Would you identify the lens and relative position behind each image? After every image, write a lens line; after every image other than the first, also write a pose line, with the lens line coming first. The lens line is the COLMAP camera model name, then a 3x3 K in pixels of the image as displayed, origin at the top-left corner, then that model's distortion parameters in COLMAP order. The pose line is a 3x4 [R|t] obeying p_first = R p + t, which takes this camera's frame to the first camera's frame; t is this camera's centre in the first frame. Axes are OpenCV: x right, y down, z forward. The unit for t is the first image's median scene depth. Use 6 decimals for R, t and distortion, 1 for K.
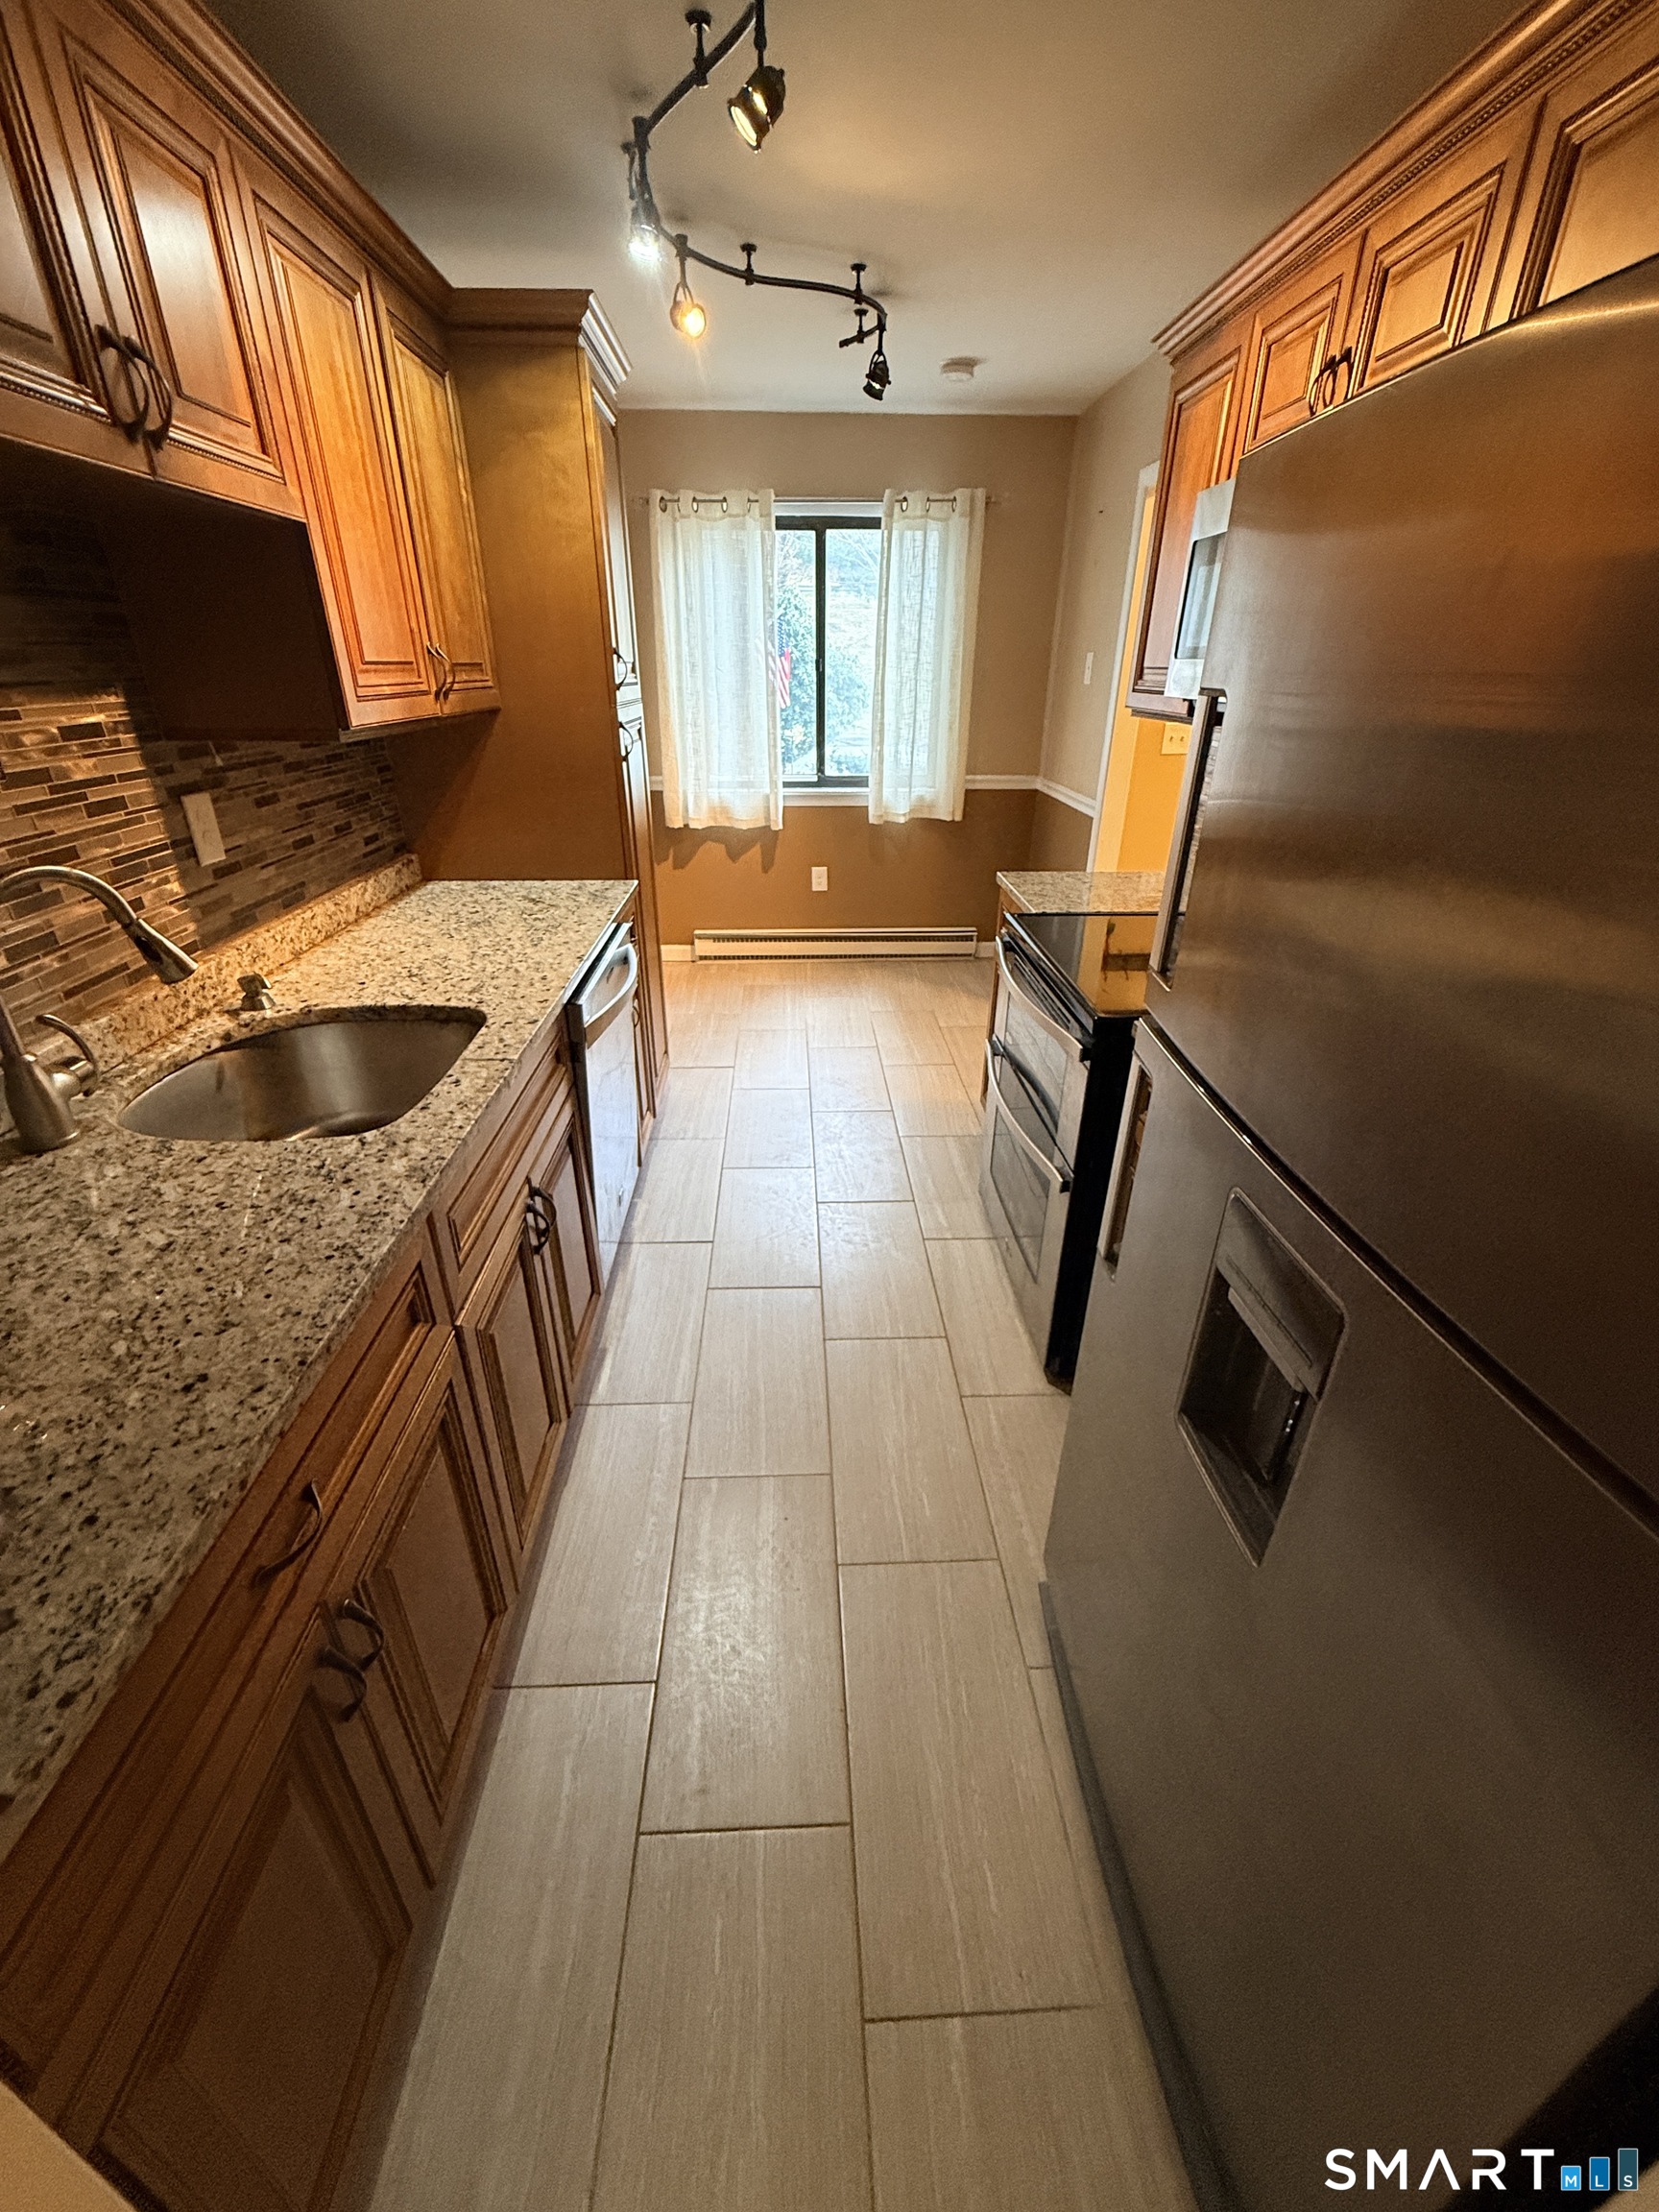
lens RADIAL K [[881.3, 0, 829.2], [0, 881.3, 1110.1], [0, 0, 1]] dist [-0.001844, 0.000093]
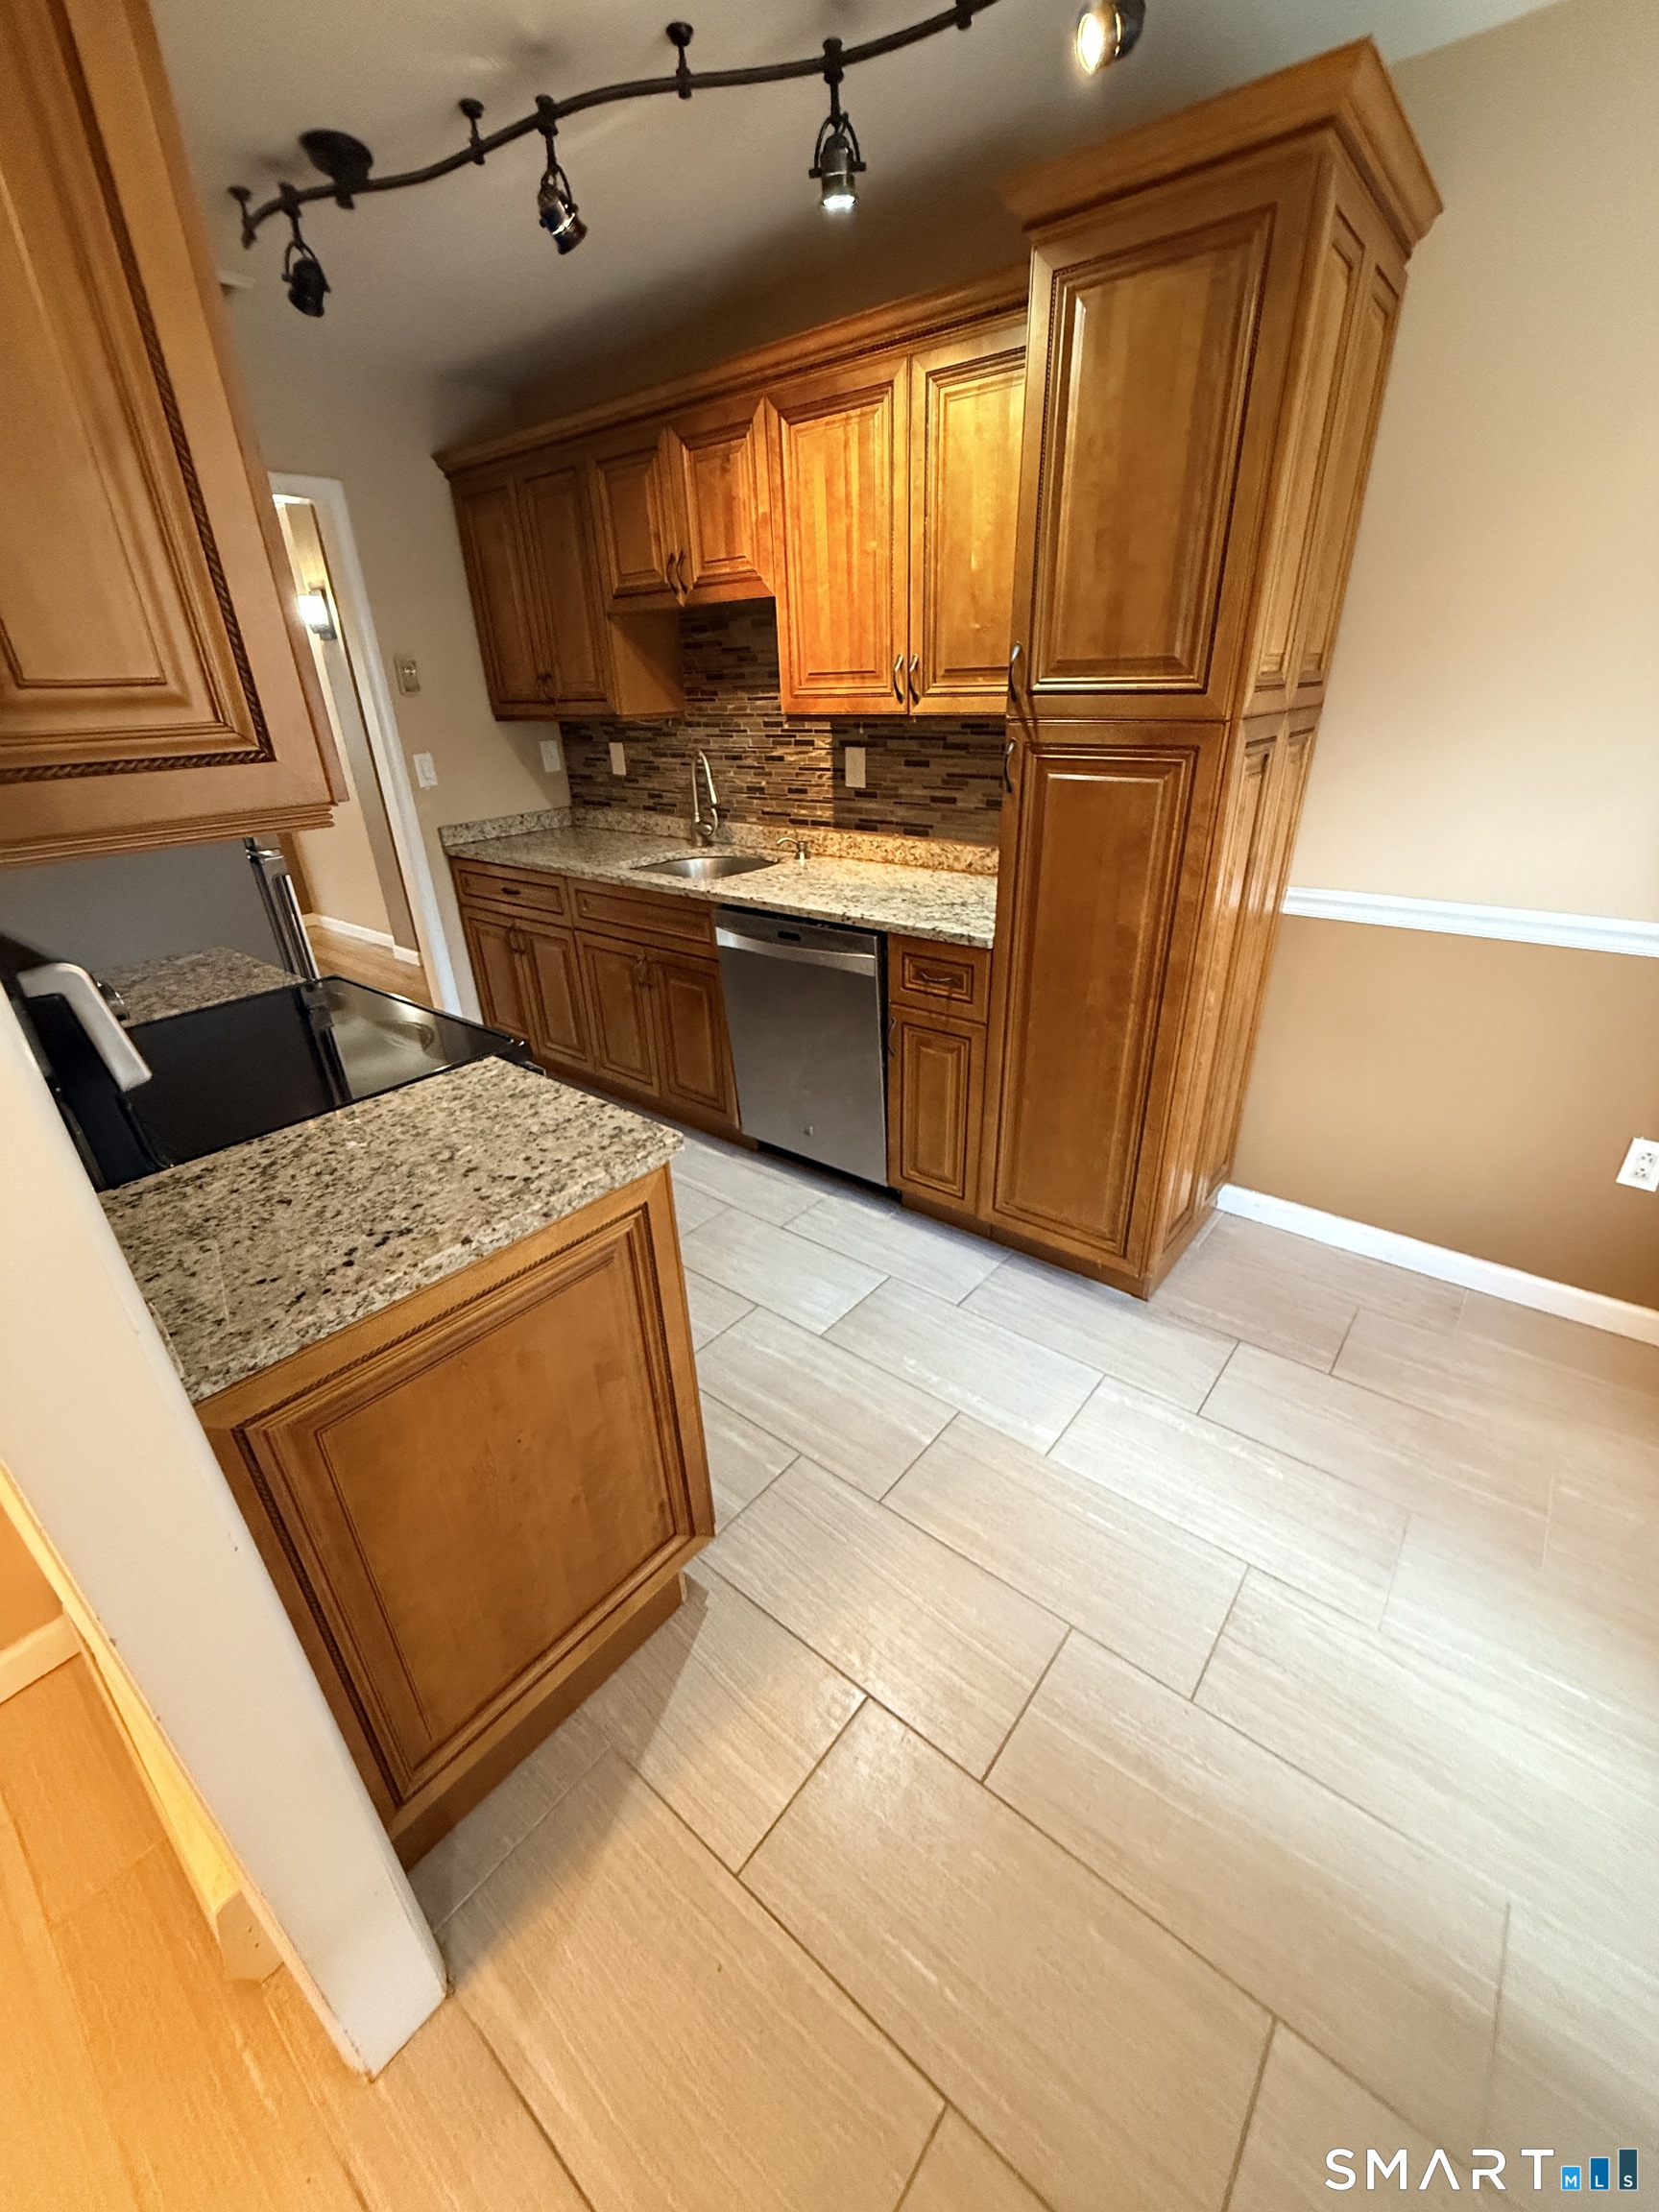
lens RADIAL K [[881.3, 0, 835.6], [0, 881.3, 1104.6], [0, 0, 1]] dist [-0.001844, 0.000093]
pose [[-0.662147, 0.335551, -0.670050, 0.266832], [-0.319602, 0.682296, 0.657516, -0.370695], [0.677802, 0.649521, -0.344537, 0.744502]]
